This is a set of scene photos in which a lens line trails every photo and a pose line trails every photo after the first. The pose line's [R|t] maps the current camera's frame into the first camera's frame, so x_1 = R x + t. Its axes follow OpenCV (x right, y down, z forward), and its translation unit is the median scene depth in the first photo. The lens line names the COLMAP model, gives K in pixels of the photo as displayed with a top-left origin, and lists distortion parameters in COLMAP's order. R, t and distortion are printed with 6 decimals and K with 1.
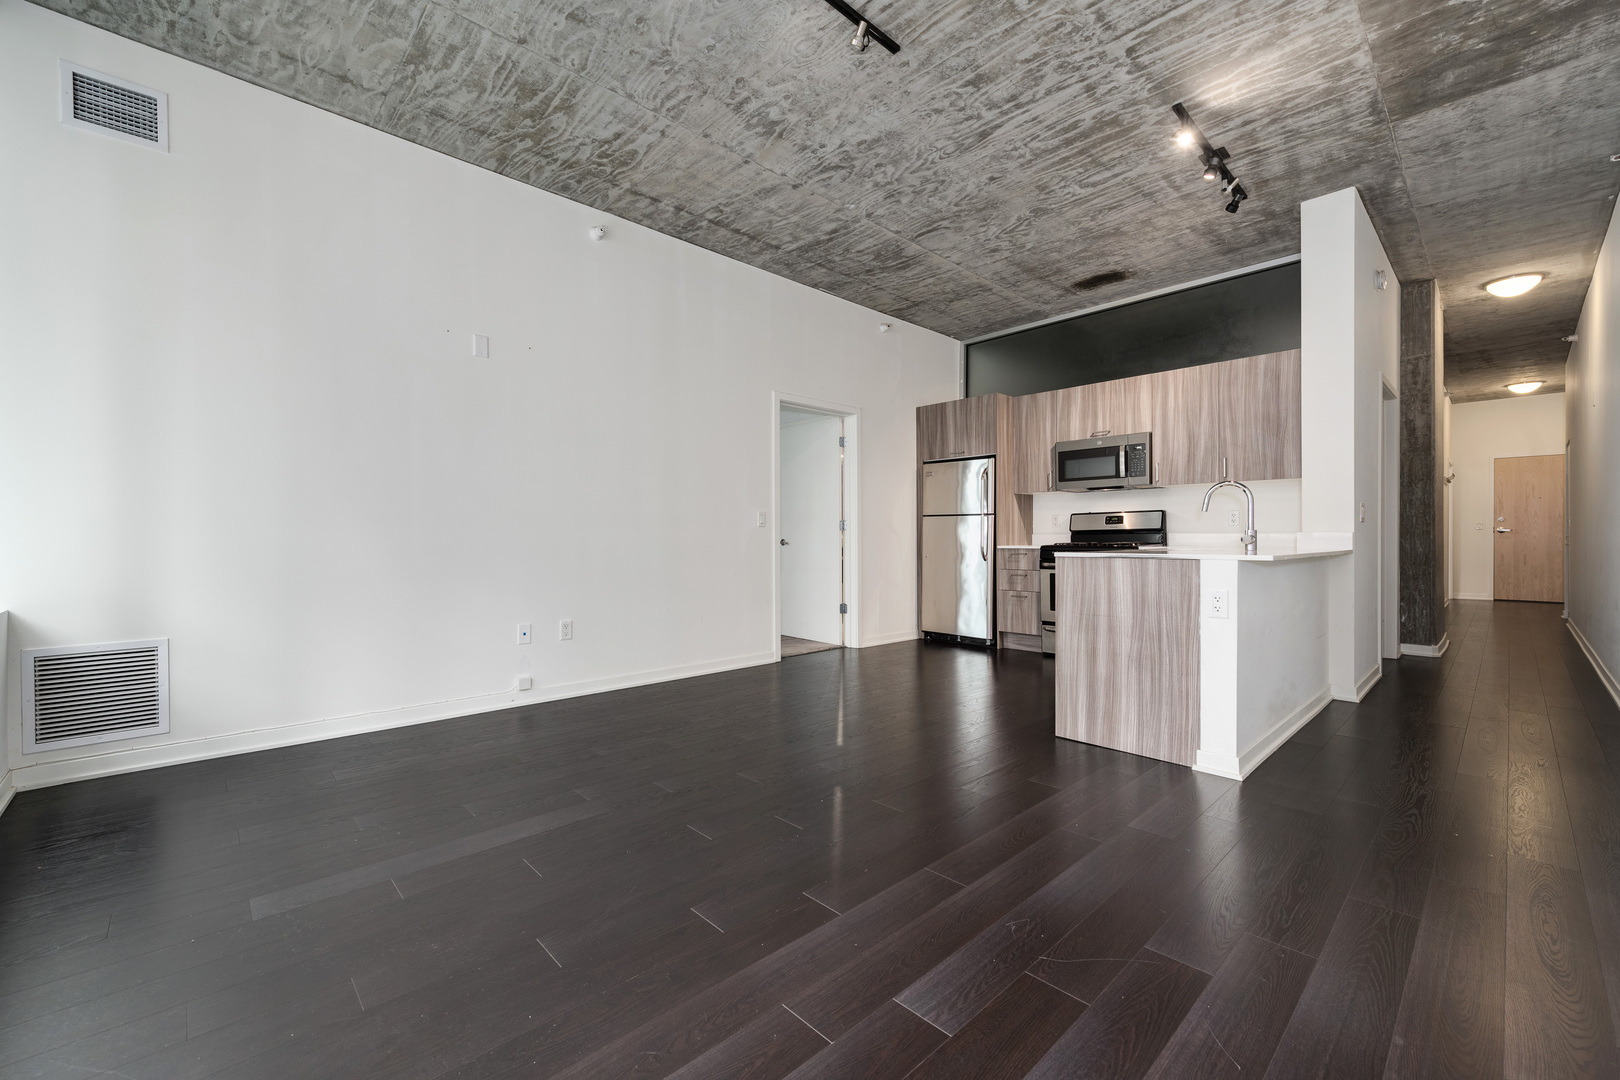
lens RADIAL K [[667.8, 0, 824.7], [0, 667.8, 549.5], [0, 0, 1]] dist [0.006851, -0.001130]
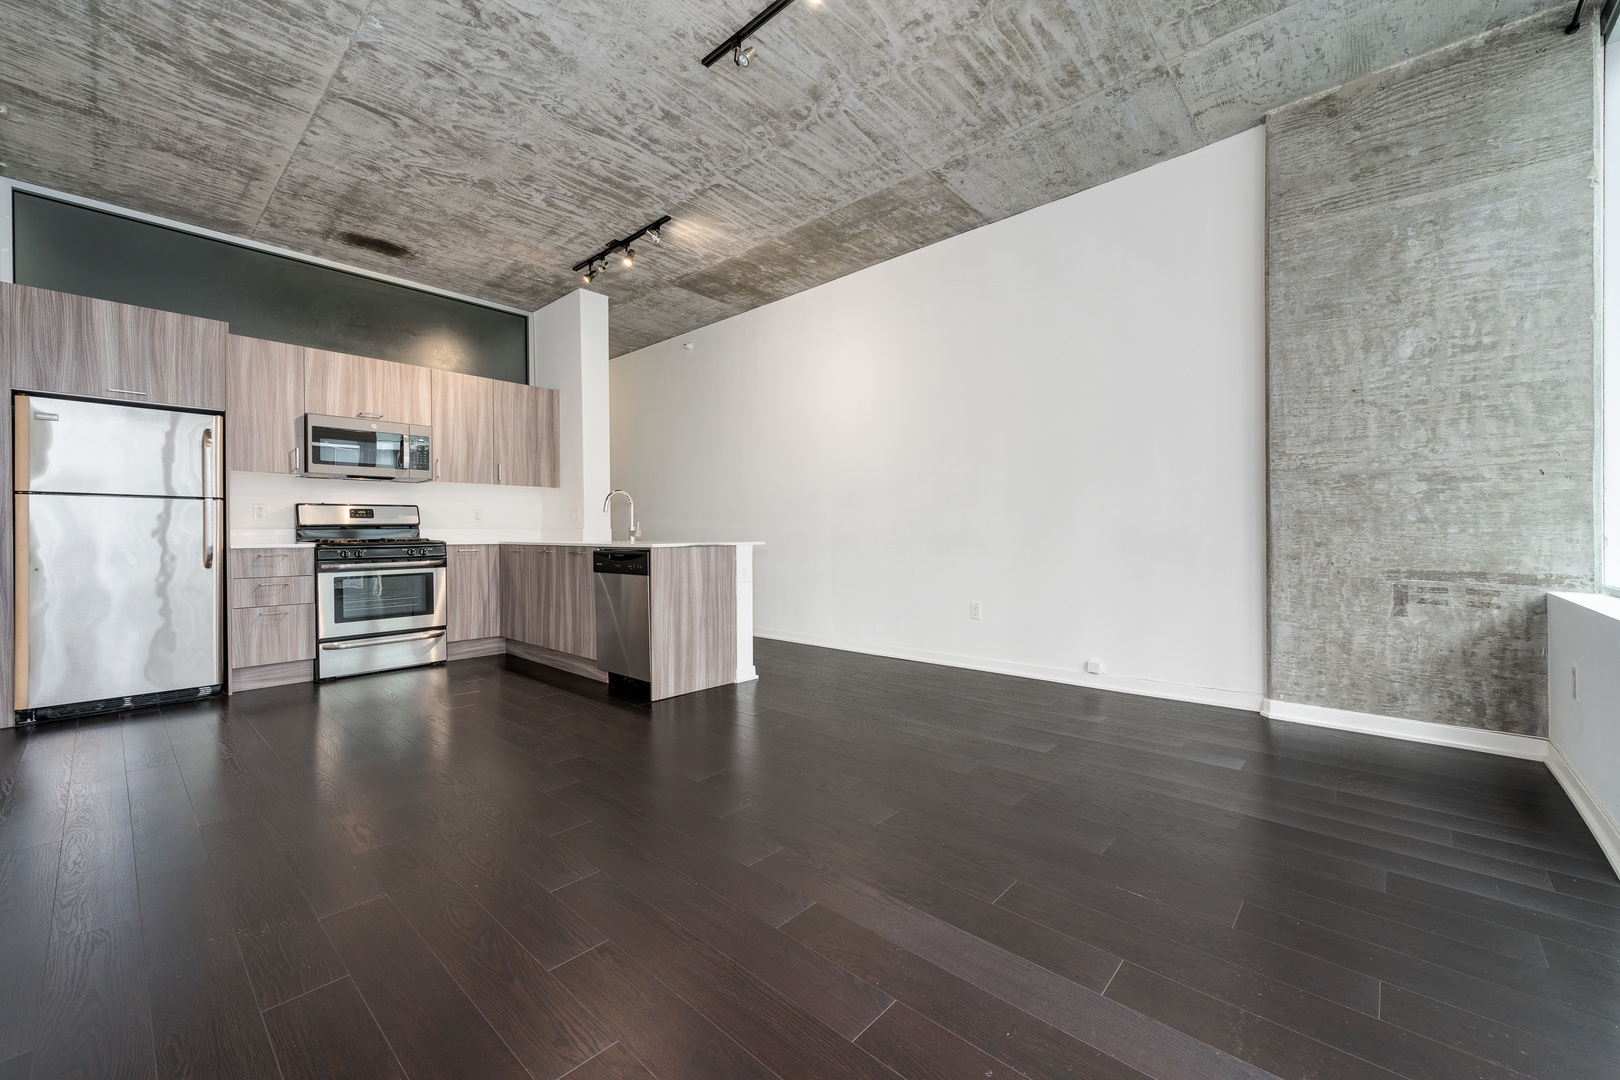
lens RADIAL K [[629.2, 0, 812.4], [0, 629.2, 537.6], [0, 0, 1]] dist [0.007099, -0.000621]
pose [[-0.072237, -0.007218, 0.997361, -0.611705], [0.021714, 0.999725, 0.008808, -0.008664], [-0.997151, 0.022293, -0.072061, 0.632033]]
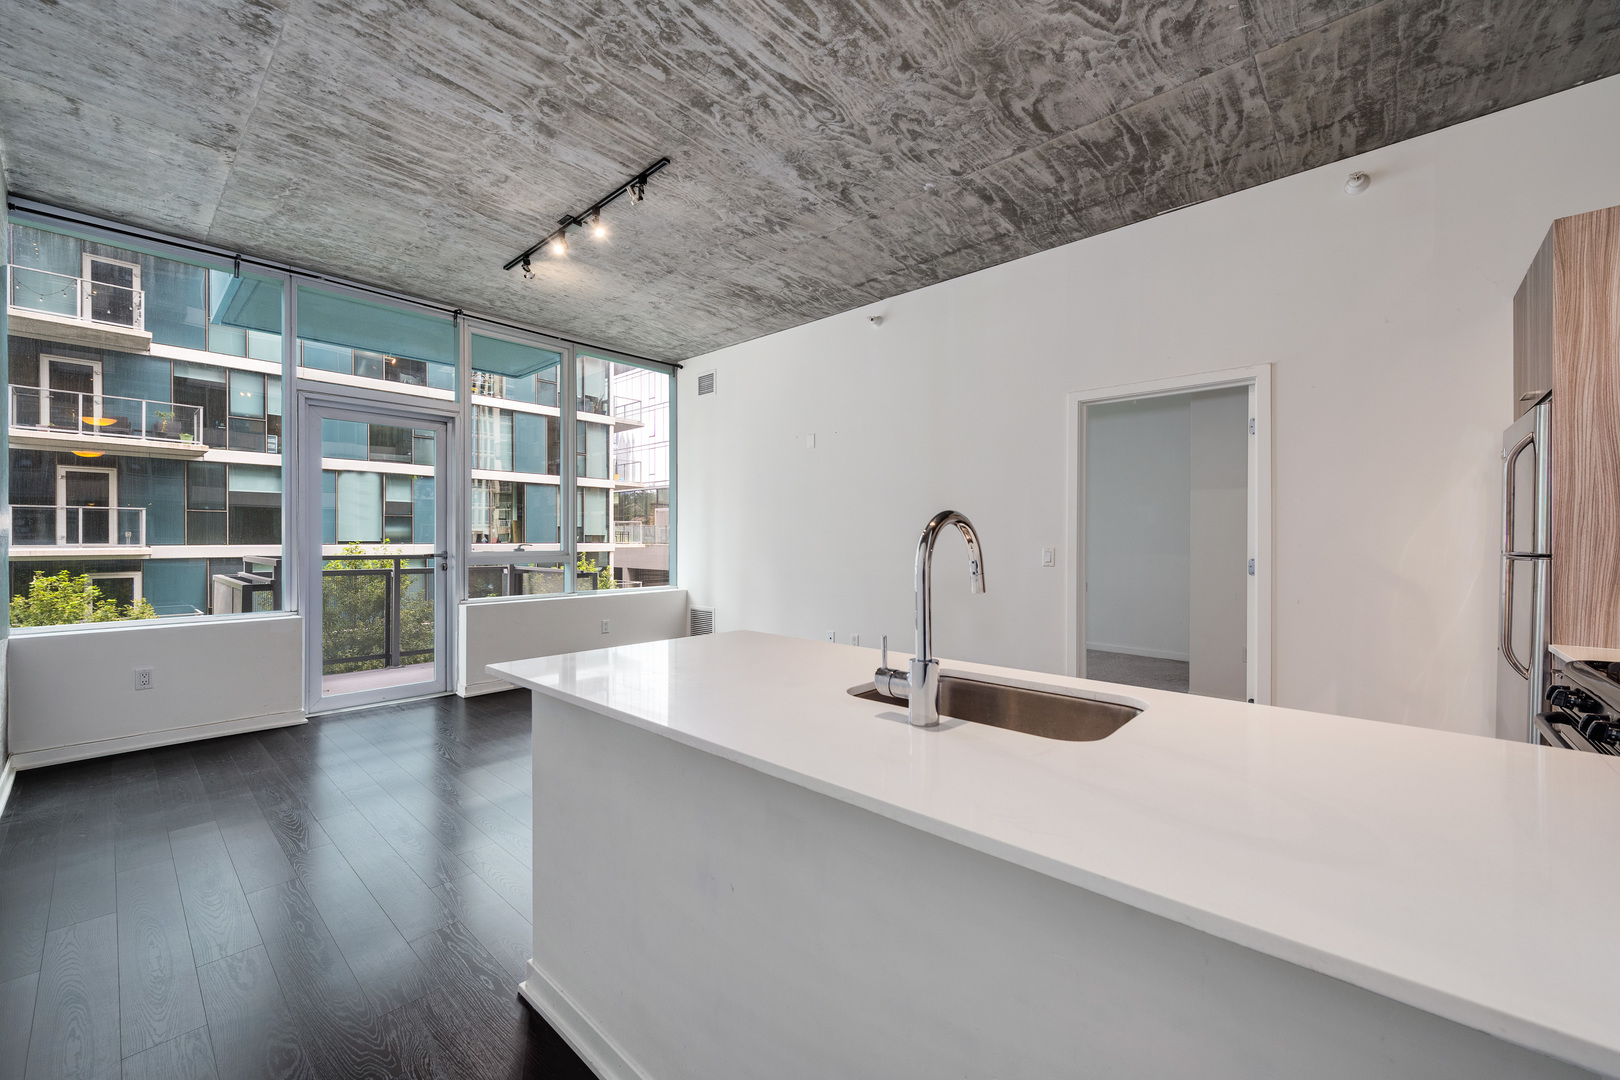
lens RADIAL K [[642.8, 0, 790.8], [0, 642.8, 535.1], [0, 0, 1]] dist [0.006726, -0.001227]
pose [[0.038127, -0.002875, -0.999269, 0.823209], [-0.018072, 0.999830, -0.003567, -0.078174], [0.999109, 0.018195, 0.038069, 0.809276]]
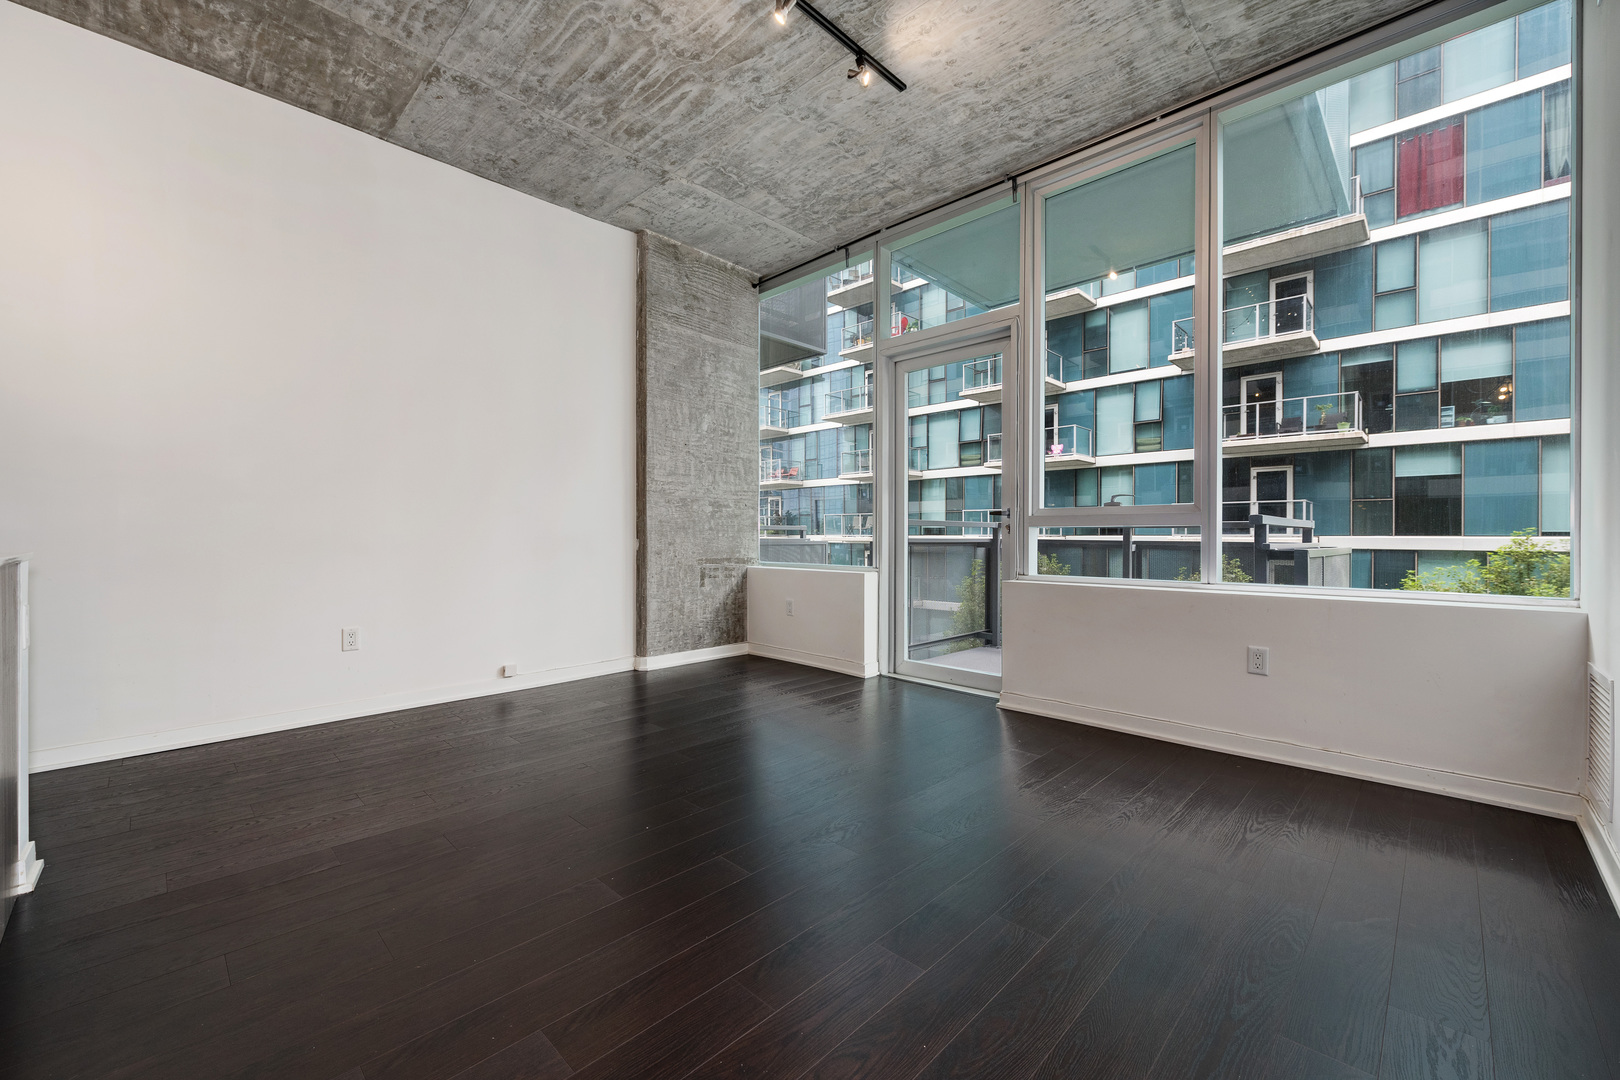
lens RADIAL K [[642.8, 0, 814.2], [0, 642.8, 538.2], [0, 0, 1]] dist [0.006726, -0.001227]
pose [[-0.999535, -0.000860, -0.030494, -0.122374], [-0.001538, 0.999752, 0.022216, -0.016308], [0.030467, 0.022253, -0.999288, 1.113968]]
